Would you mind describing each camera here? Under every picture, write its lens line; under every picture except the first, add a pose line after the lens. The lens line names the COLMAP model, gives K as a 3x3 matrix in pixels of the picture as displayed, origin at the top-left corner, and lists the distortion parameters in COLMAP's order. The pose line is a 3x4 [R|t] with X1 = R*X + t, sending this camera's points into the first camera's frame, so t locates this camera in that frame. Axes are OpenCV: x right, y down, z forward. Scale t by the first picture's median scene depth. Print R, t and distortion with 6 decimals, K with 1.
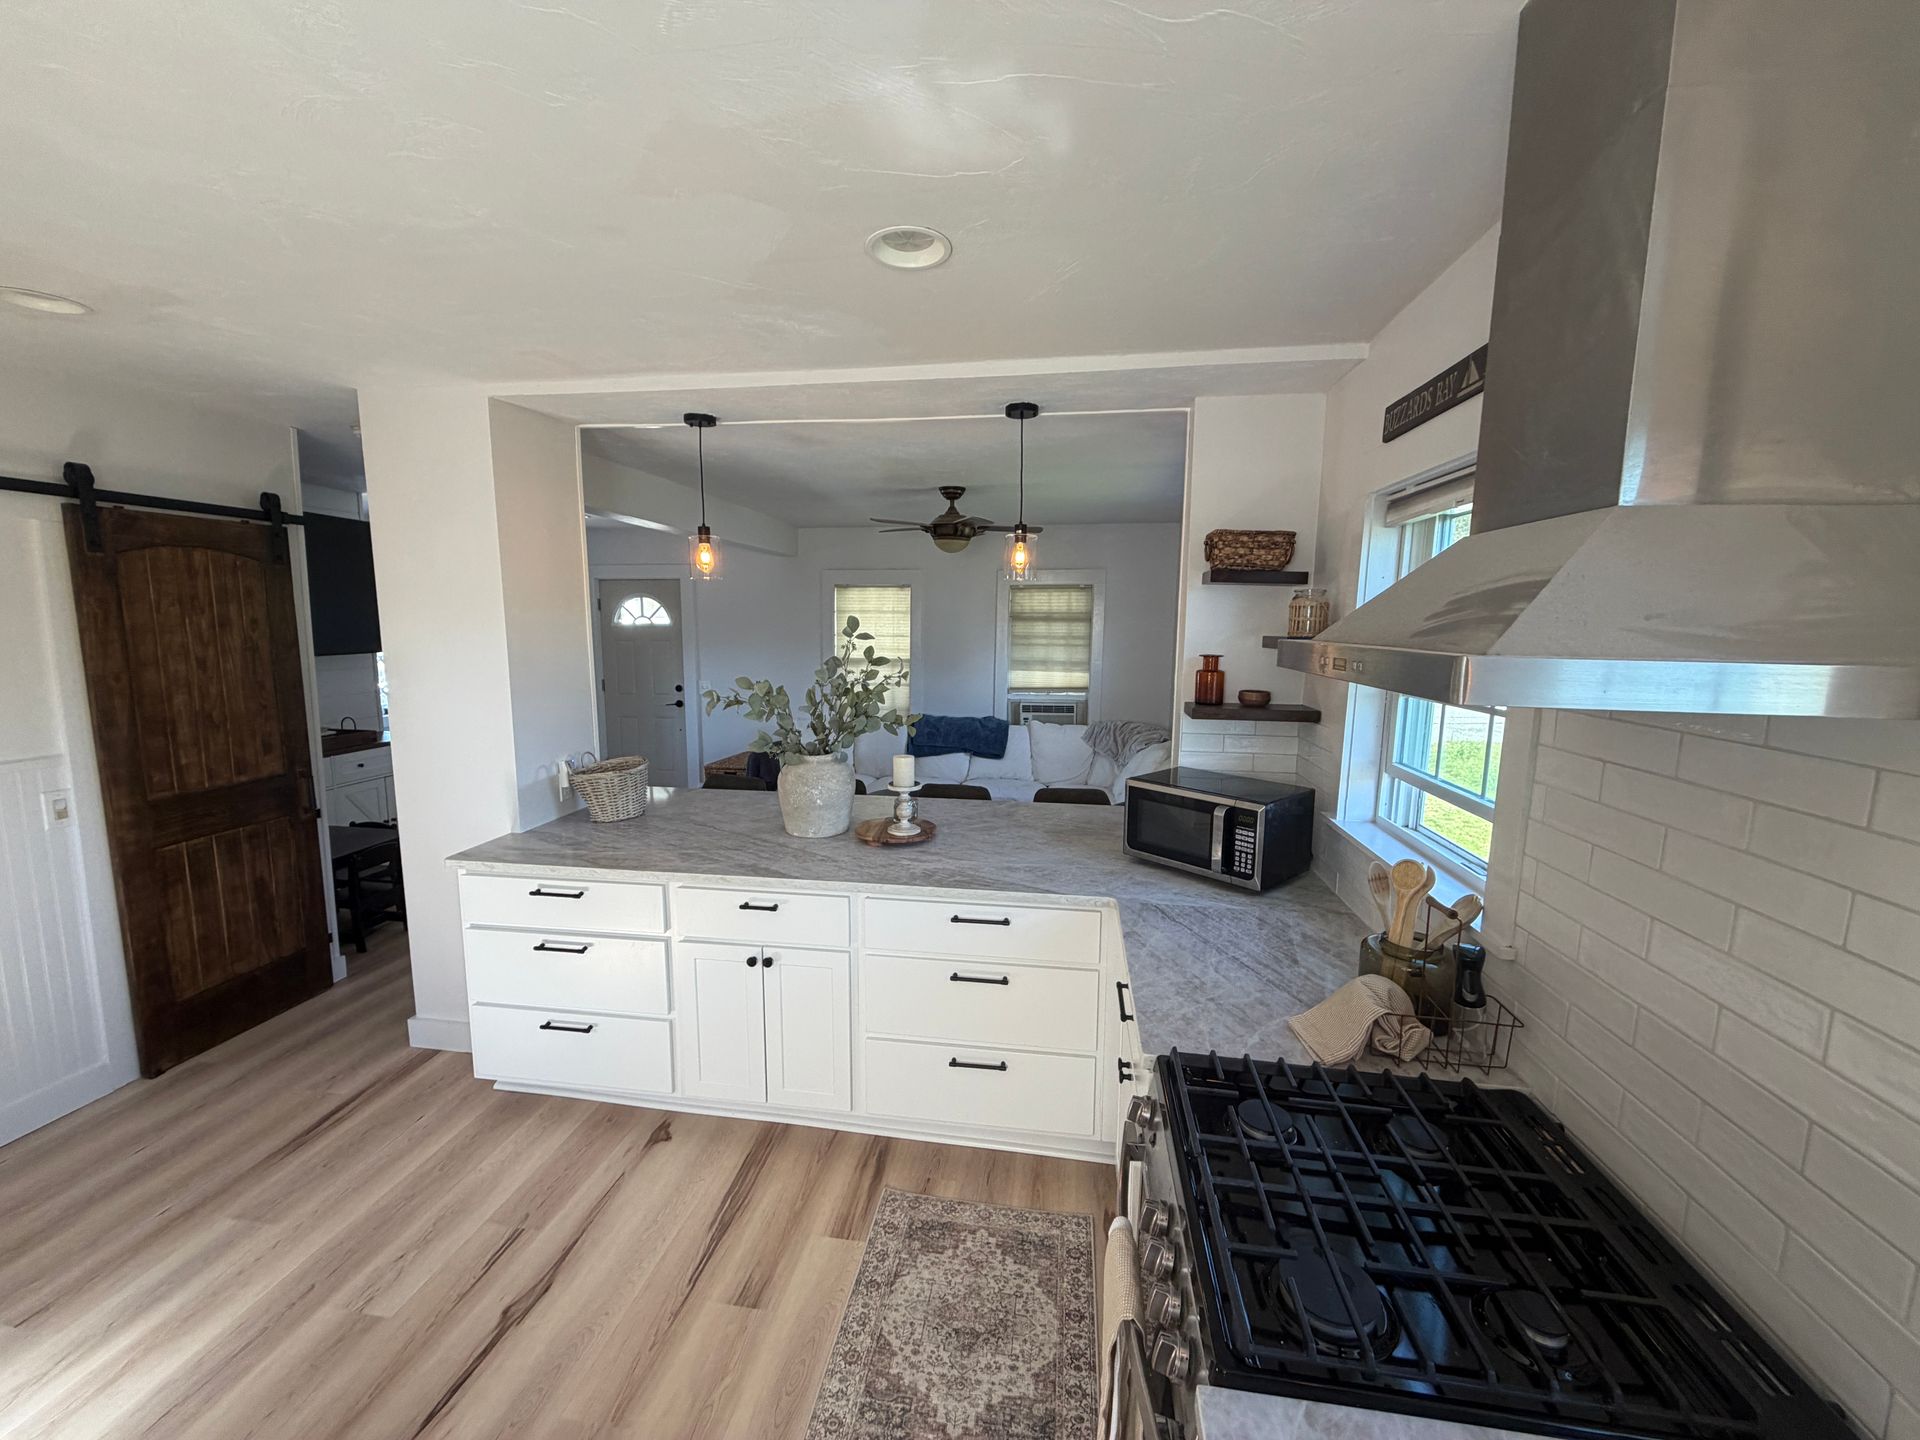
lens RADIAL K [[773.2, 0, 960.0], [0, 773.2, 720.0], [0, 0, 1]] dist [0.000448, 0.000386]
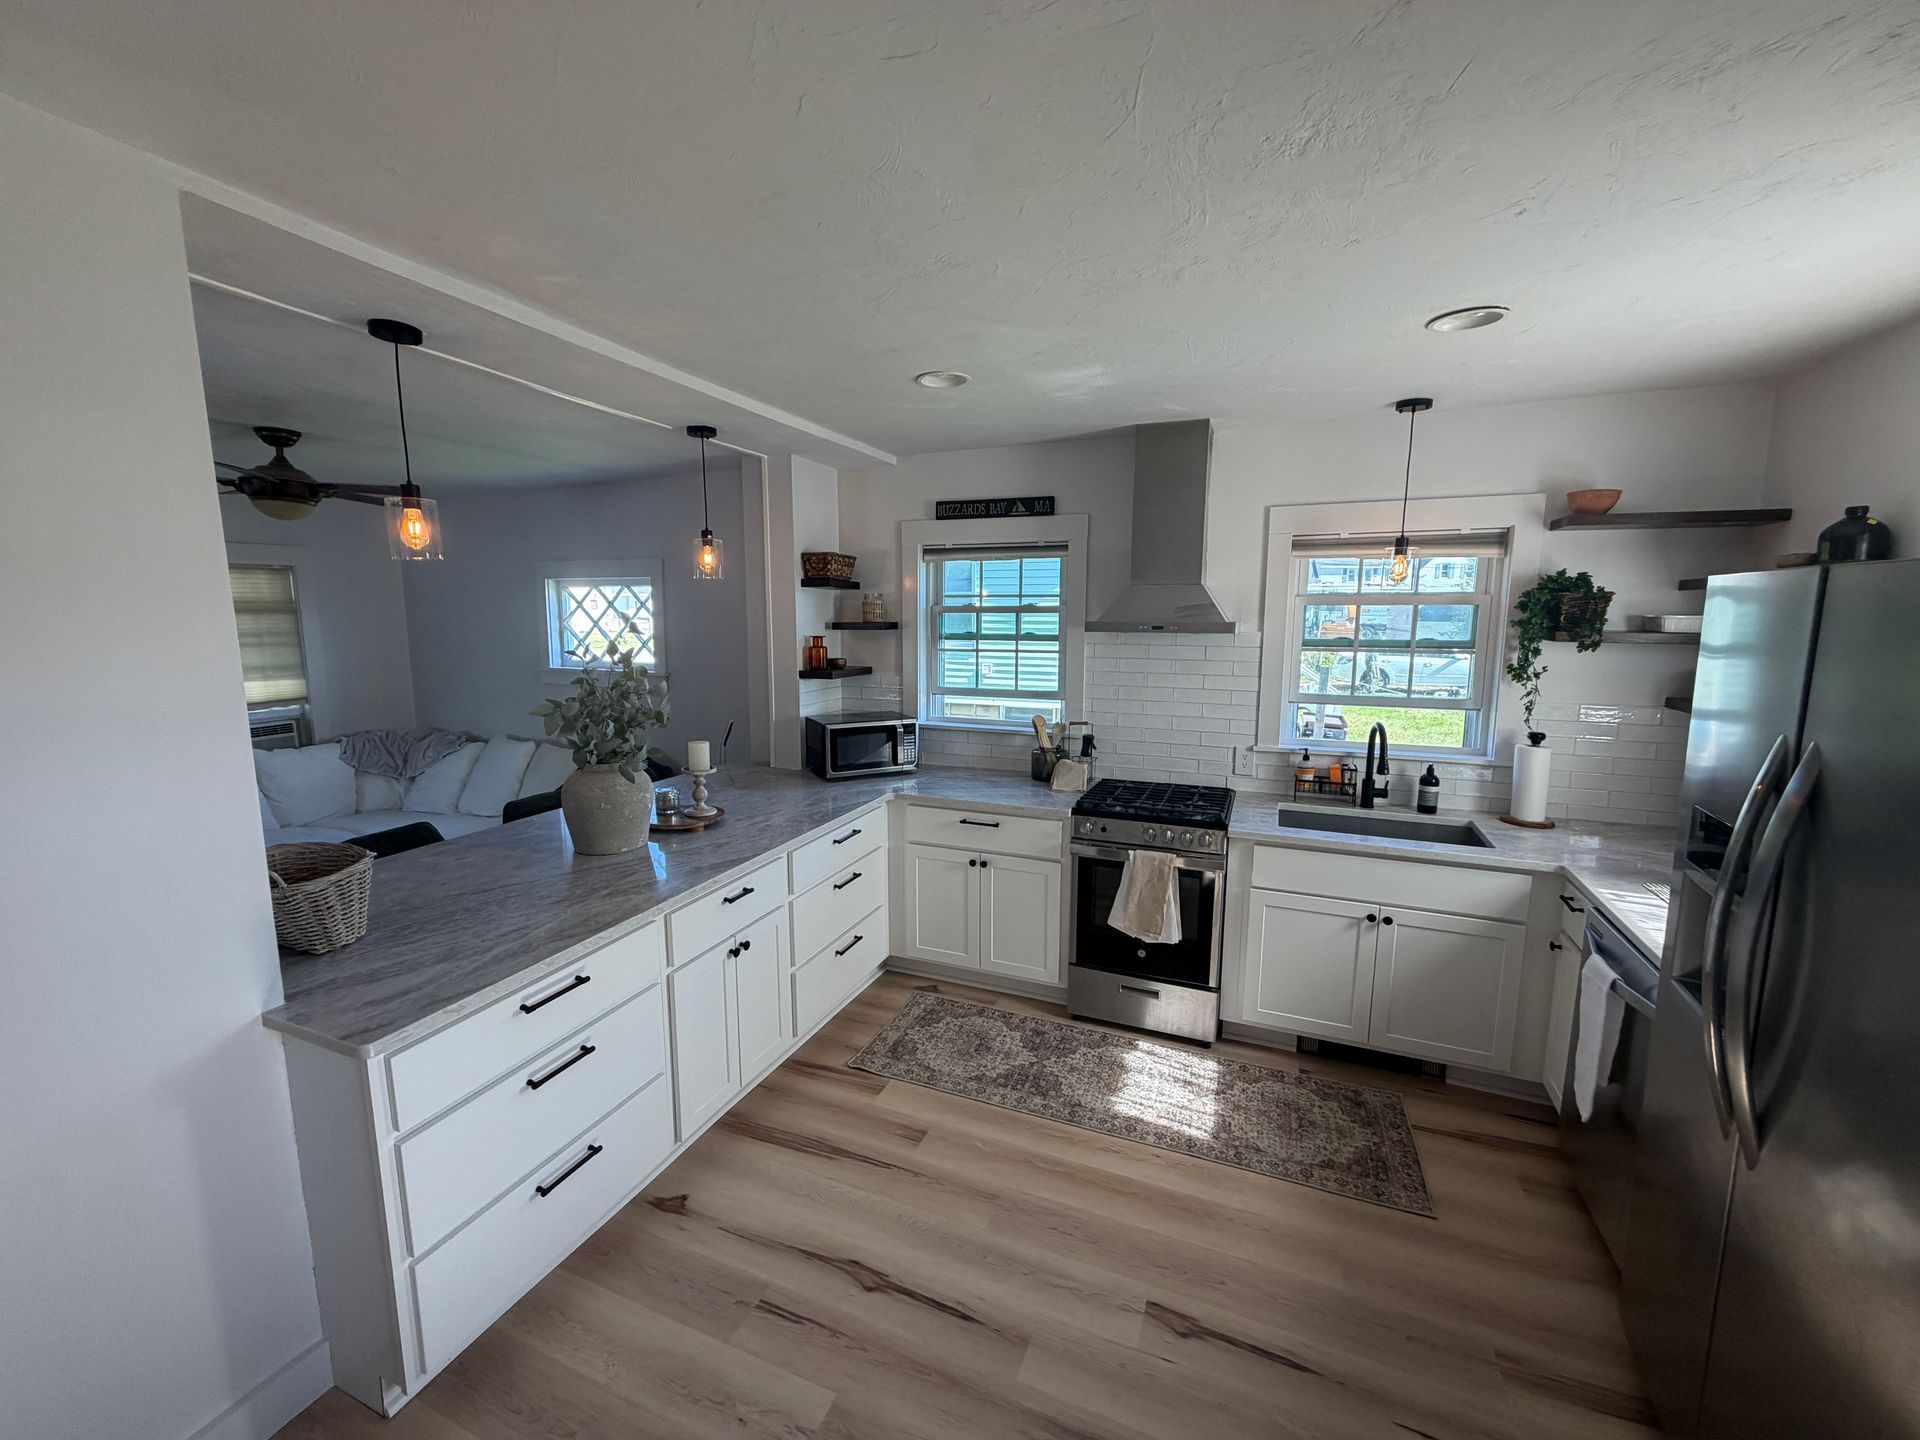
lens RADIAL K [[773.2, 0, 960.0], [0, 773.2, 720.0], [0, 0, 1]] dist [0.000448, 0.000386]
pose [[0.221860, -0.141971, 0.964688, -1.100467], [0.125608, 0.985262, 0.116111, -0.066748], [-0.966954, 0.095412, 0.236423, 0.430868]]
